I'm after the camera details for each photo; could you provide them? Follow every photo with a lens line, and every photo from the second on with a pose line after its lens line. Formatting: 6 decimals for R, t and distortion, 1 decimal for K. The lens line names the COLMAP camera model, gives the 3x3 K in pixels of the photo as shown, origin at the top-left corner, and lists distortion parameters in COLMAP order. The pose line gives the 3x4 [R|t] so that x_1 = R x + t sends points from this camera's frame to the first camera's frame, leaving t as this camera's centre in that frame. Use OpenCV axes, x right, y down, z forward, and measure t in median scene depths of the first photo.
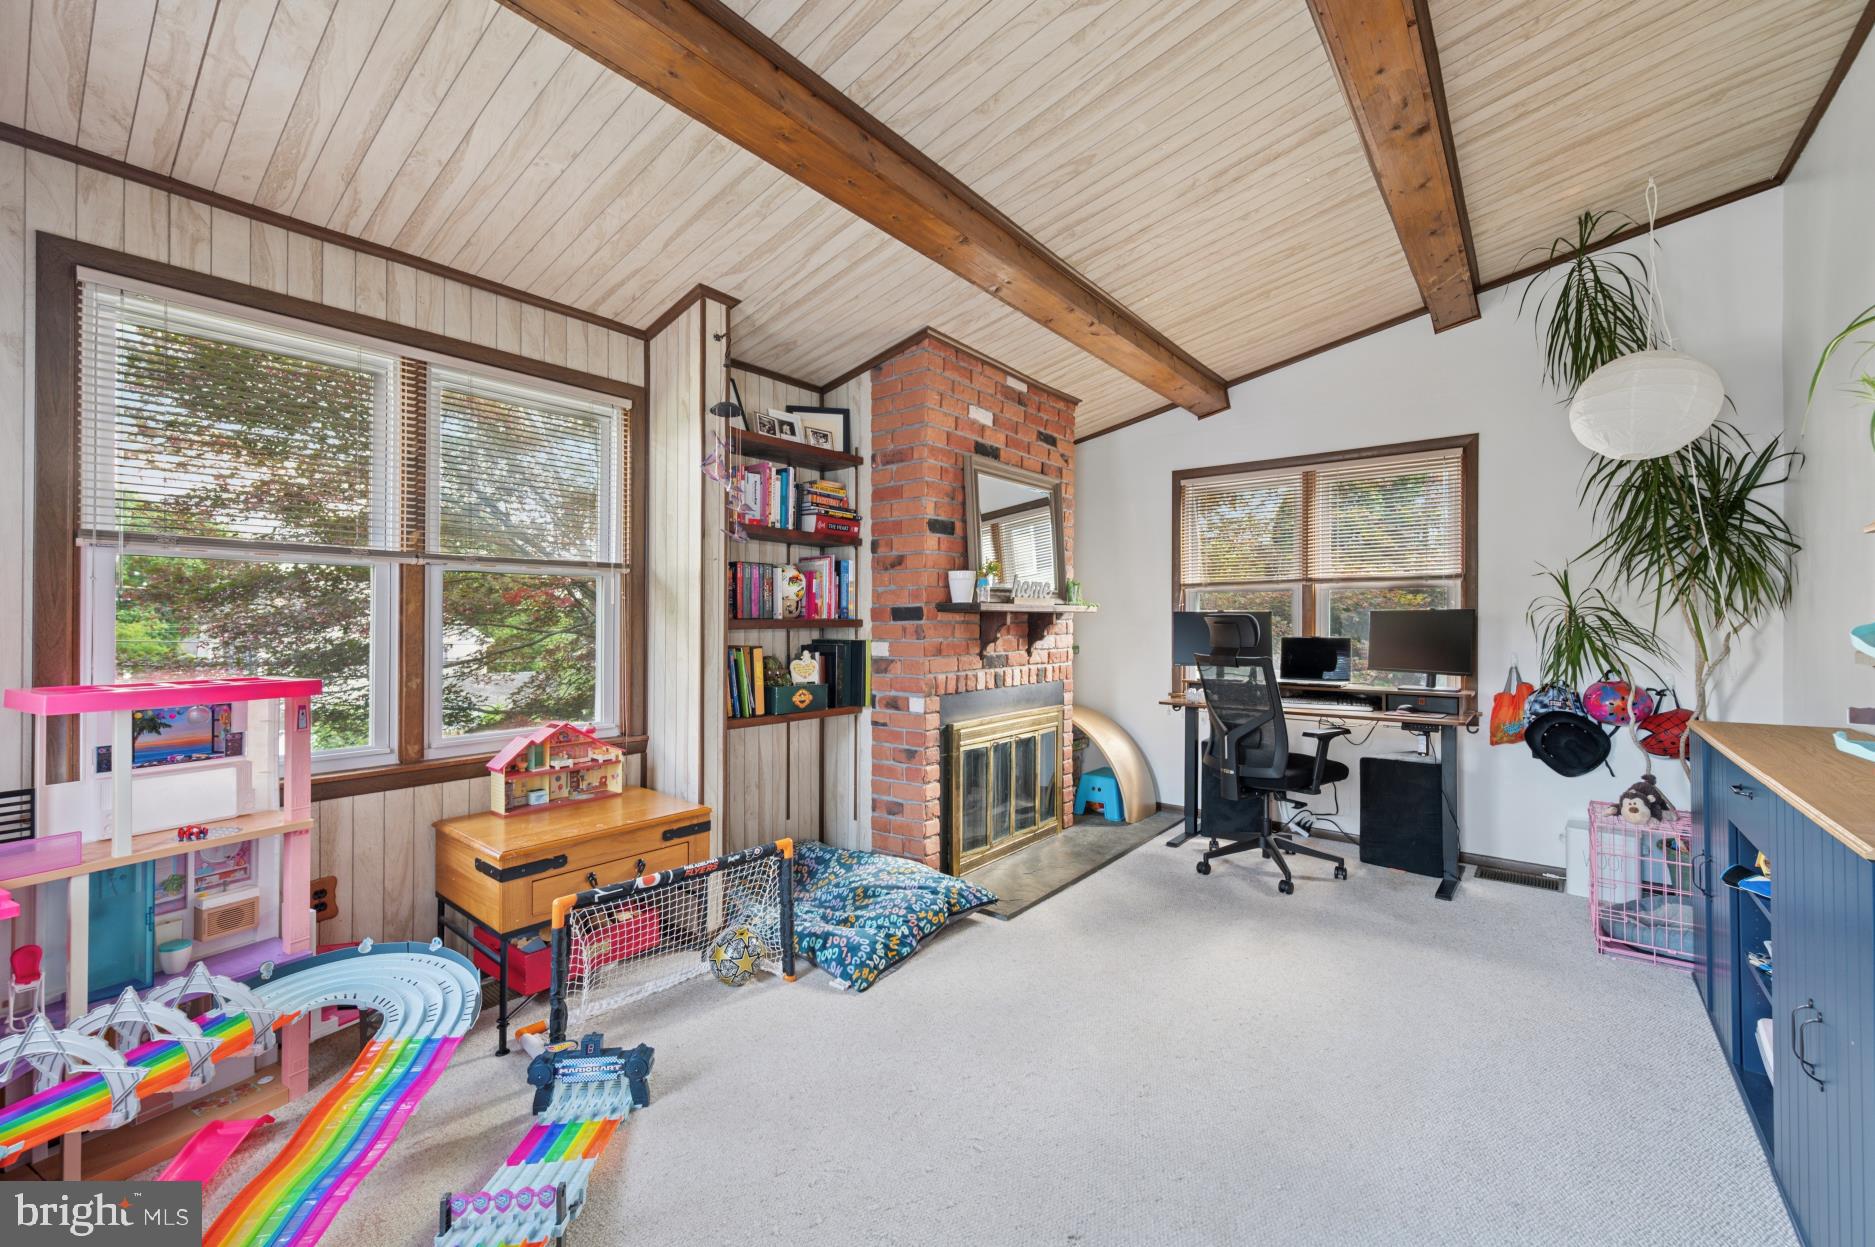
lens RADIAL K [[757.9, 0, 928.3], [0, 757.9, 617.1], [0, 0, 1]] dist [0.000522, 0.000437]
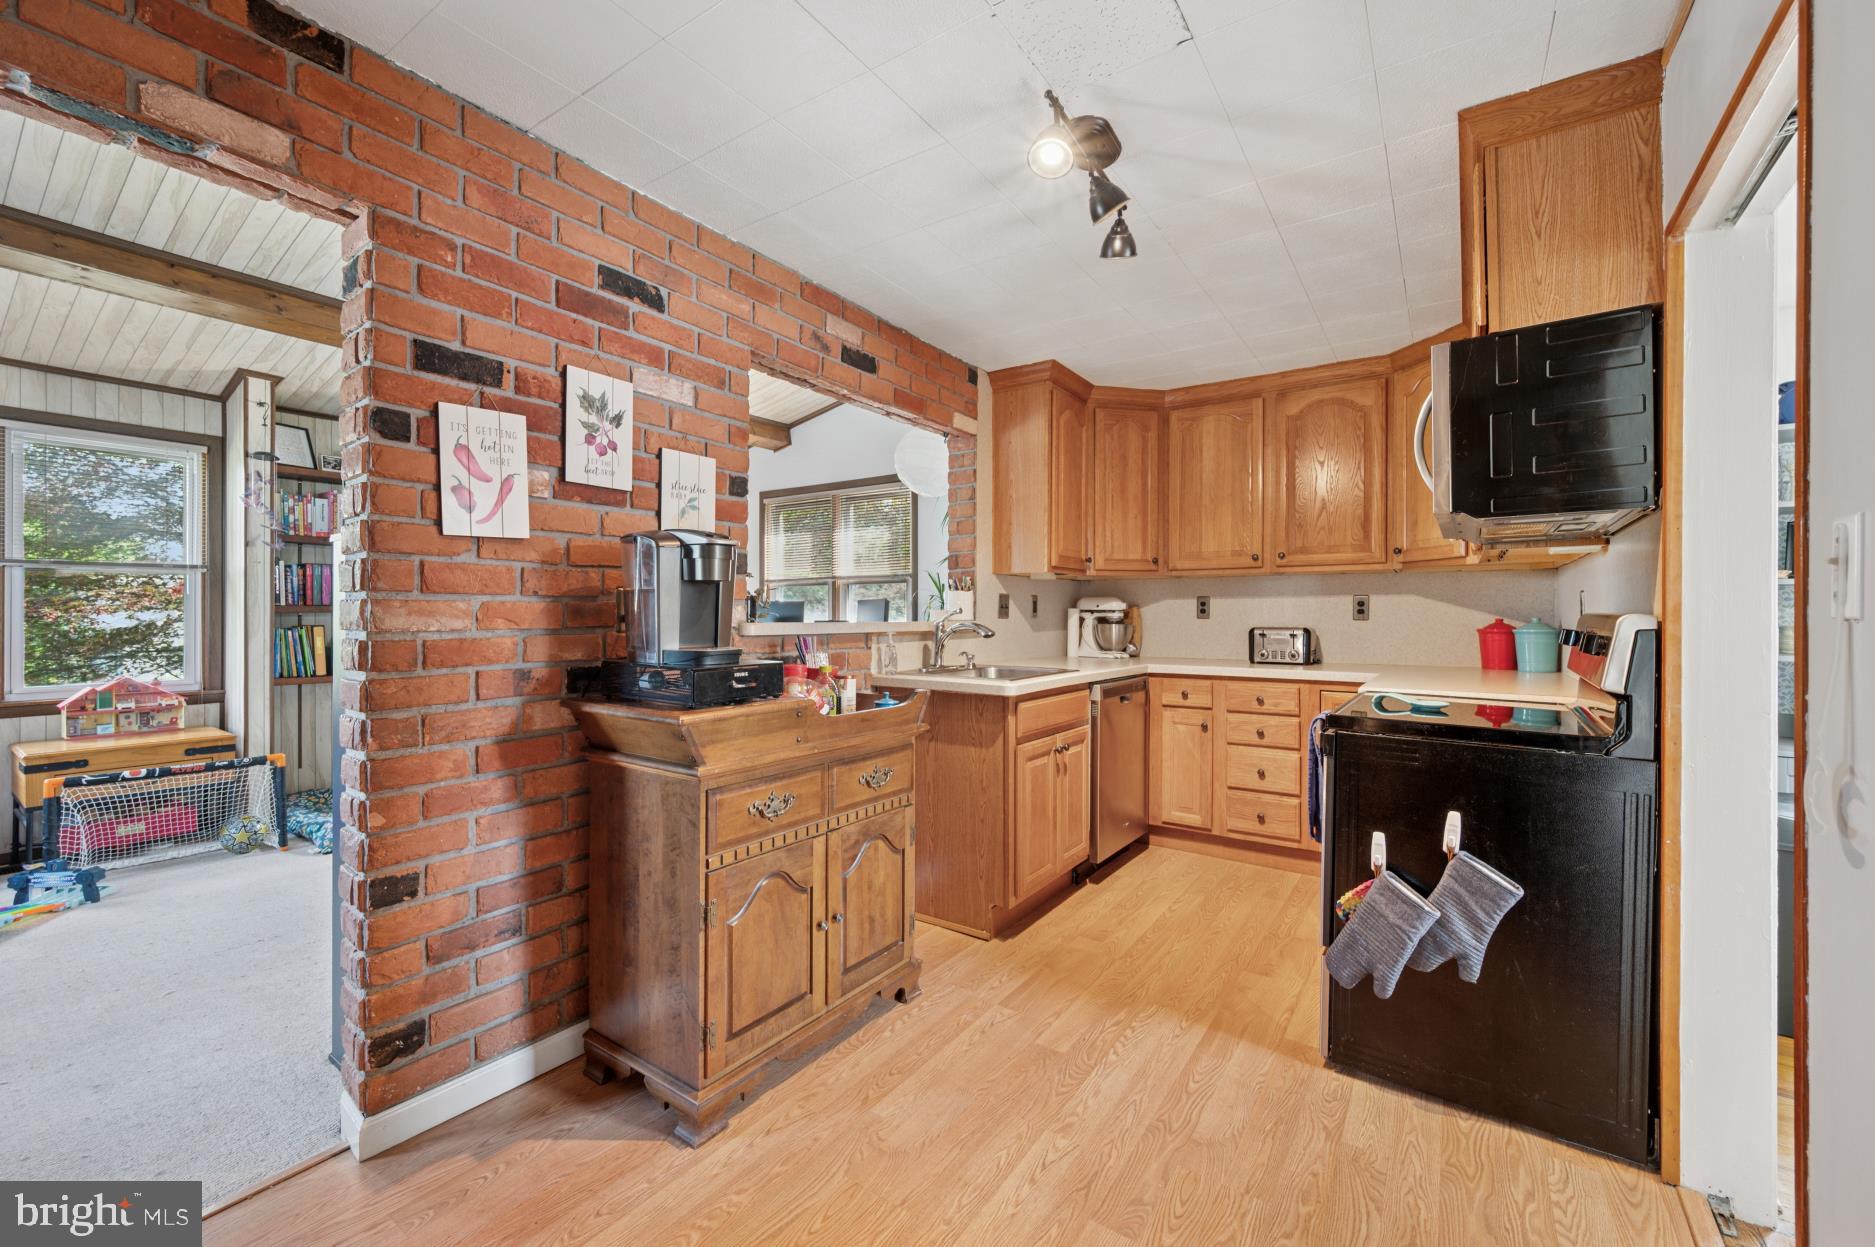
lens RADIAL K [[757.9, 0, 945.3], [0, 757.9, 620.9], [0, 0, 1]] dist [0.000522, 0.000437]
pose [[0.997425, -0.001738, 0.071695, 0.907444], [0.000680, 0.999891, 0.014776, 0.011751], [-0.071713, -0.014689, 0.997317, -0.509960]]
